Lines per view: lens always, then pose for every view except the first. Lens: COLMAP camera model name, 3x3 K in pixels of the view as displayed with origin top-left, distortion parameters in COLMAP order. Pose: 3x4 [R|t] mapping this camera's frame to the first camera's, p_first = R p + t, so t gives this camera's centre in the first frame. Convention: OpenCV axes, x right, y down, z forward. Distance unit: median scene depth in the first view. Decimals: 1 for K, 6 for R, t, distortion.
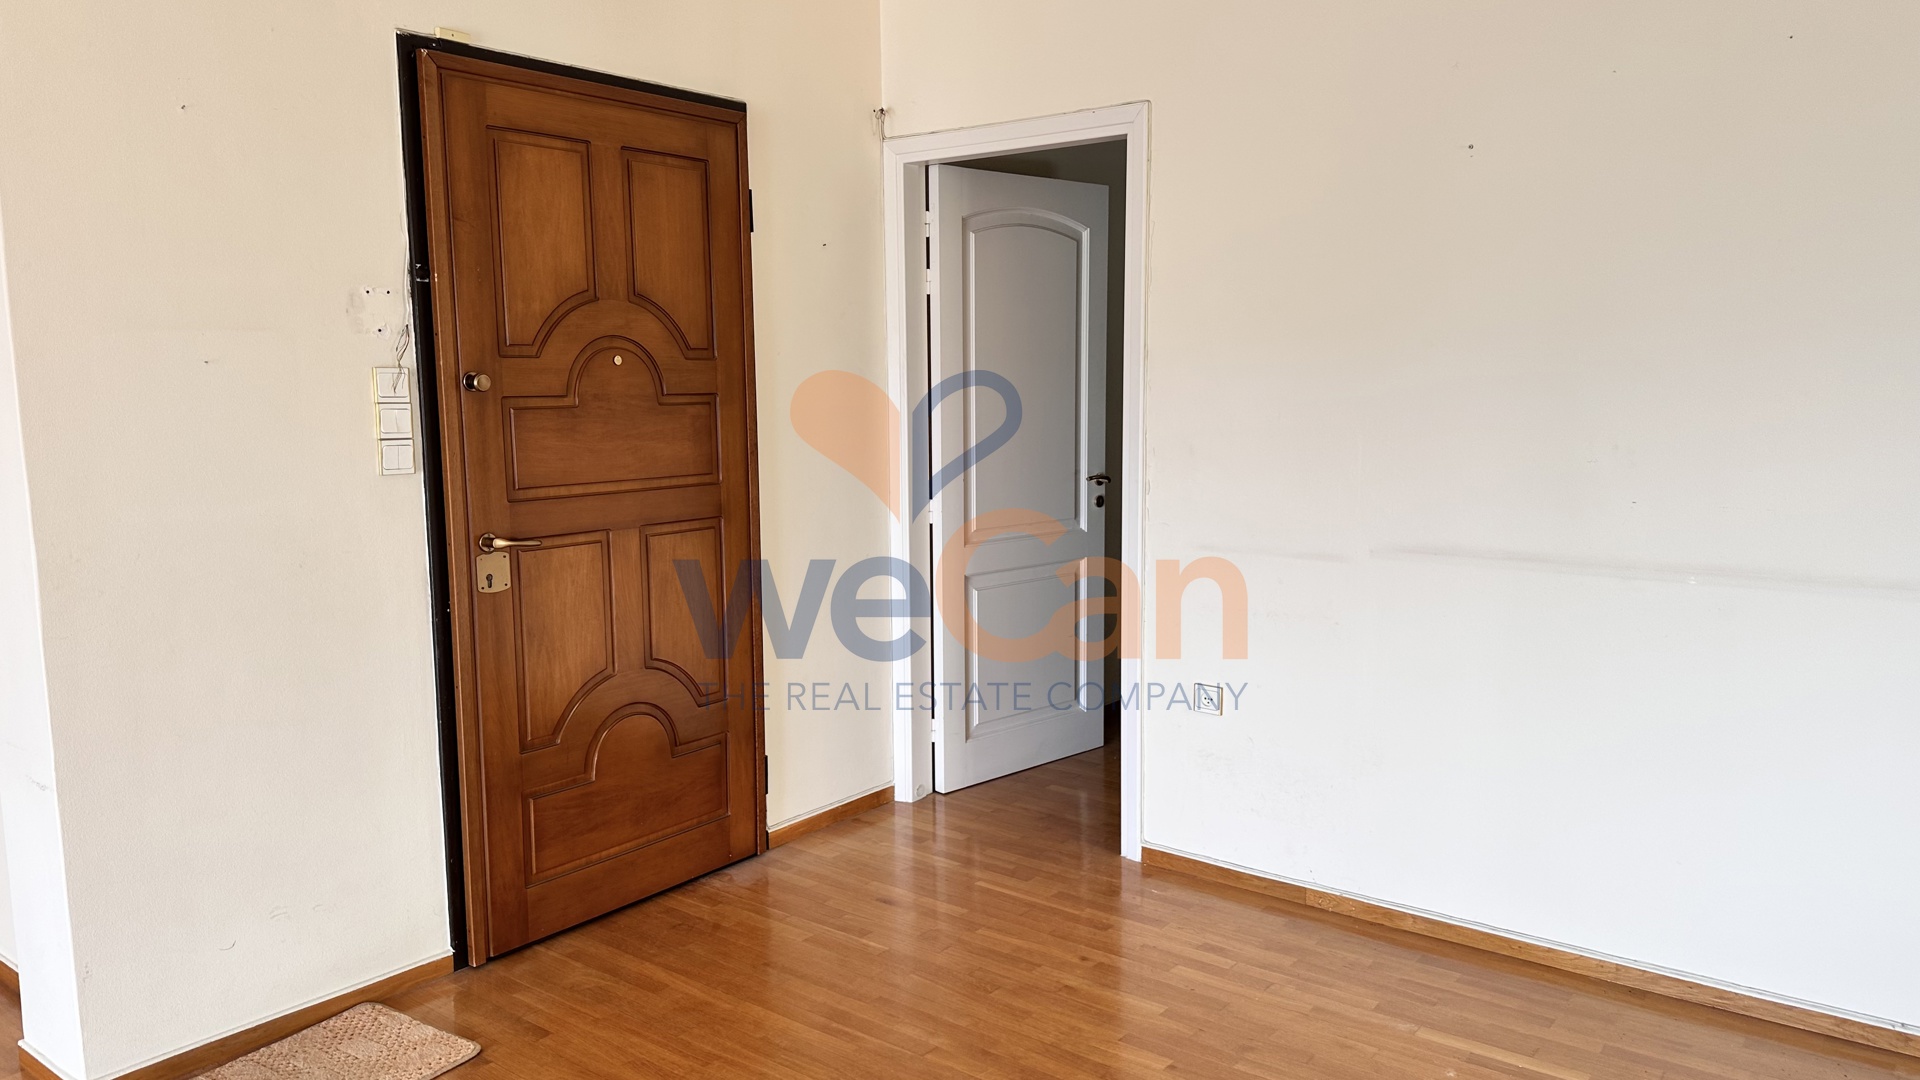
lens RADIAL K [[1355.7, 0, 964.4], [0, 1355.7, 545.0], [0, 0, 1]] dist [0.042571, -0.083060]
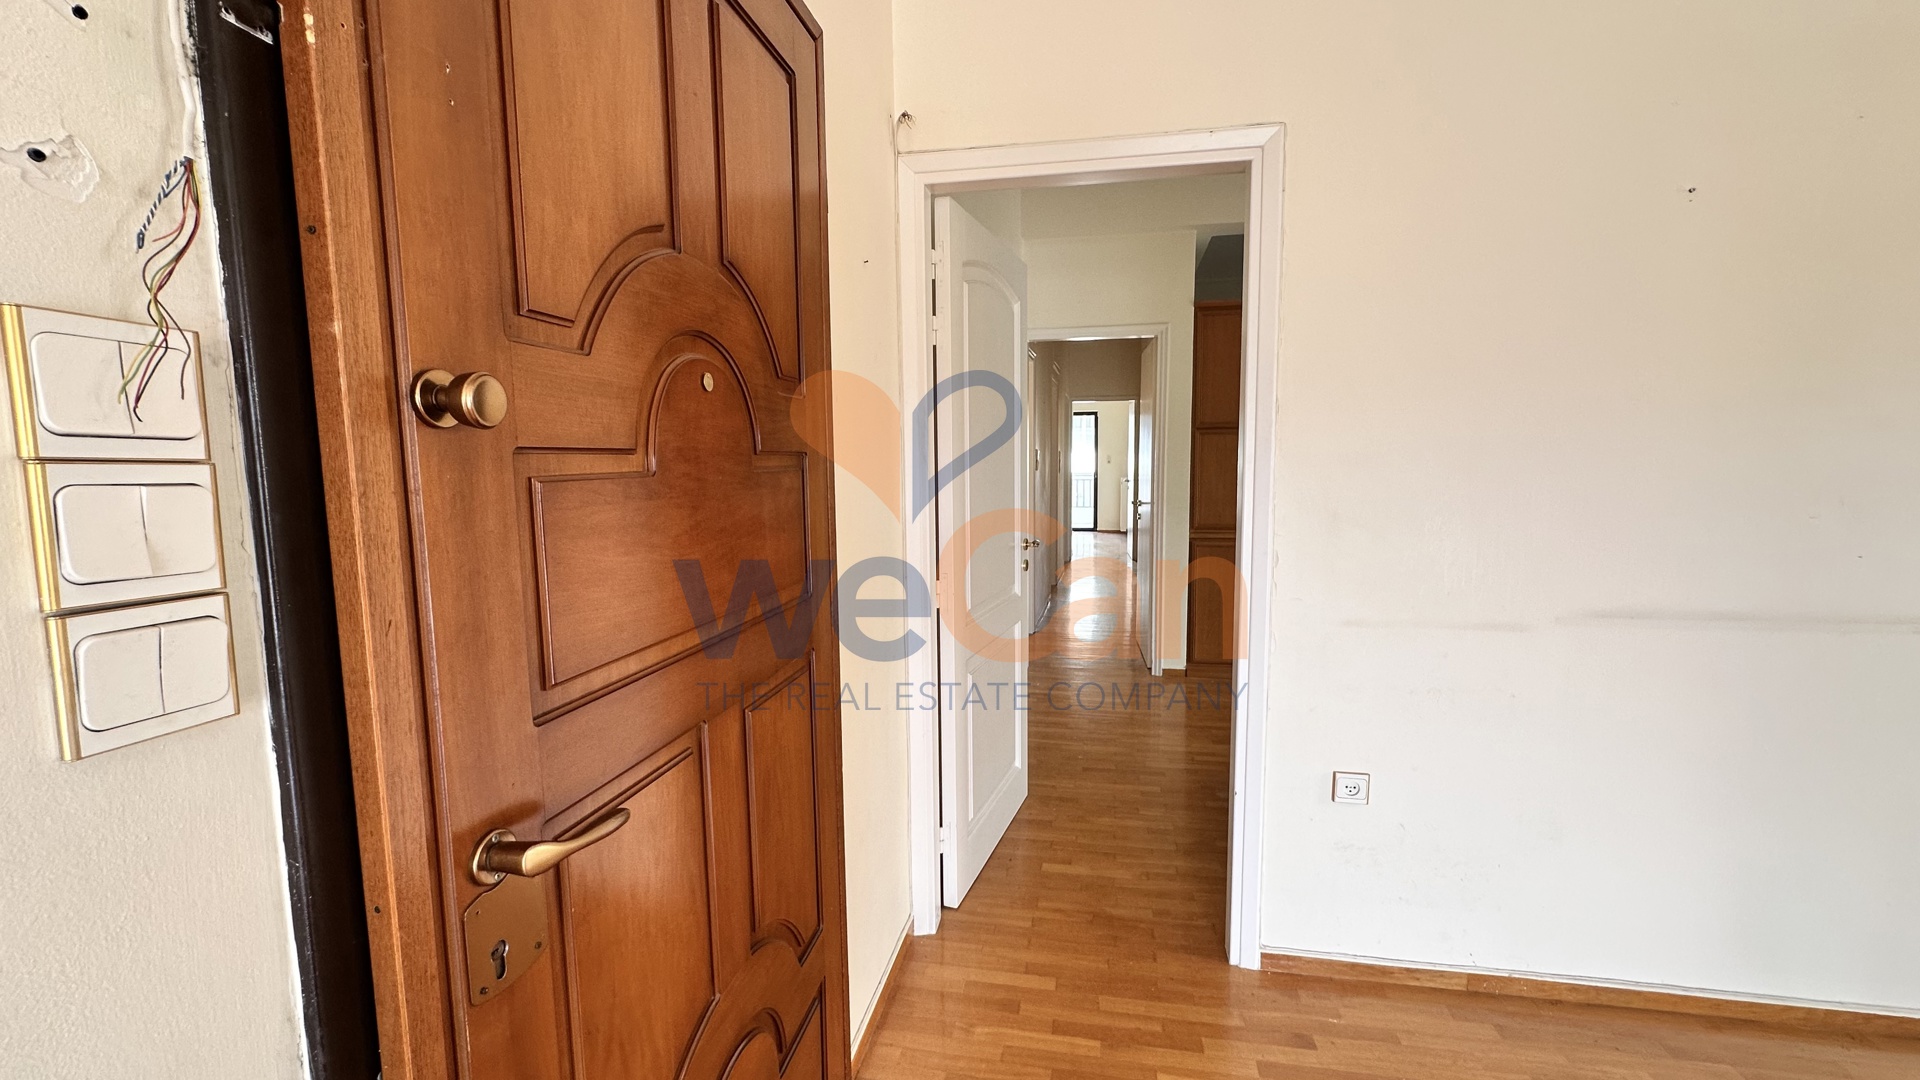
lens RADIAL K [[769.1, 0, 963.6], [0, 769.1, 534.7], [0, 0, 1]] dist [-0.008767, 0.001937]
pose [[0.886063, -0.047098, 0.461166, -0.335217], [0.062067, 0.997921, -0.017336, -0.075805], [-0.459391, 0.043984, 0.887145, 0.775701]]
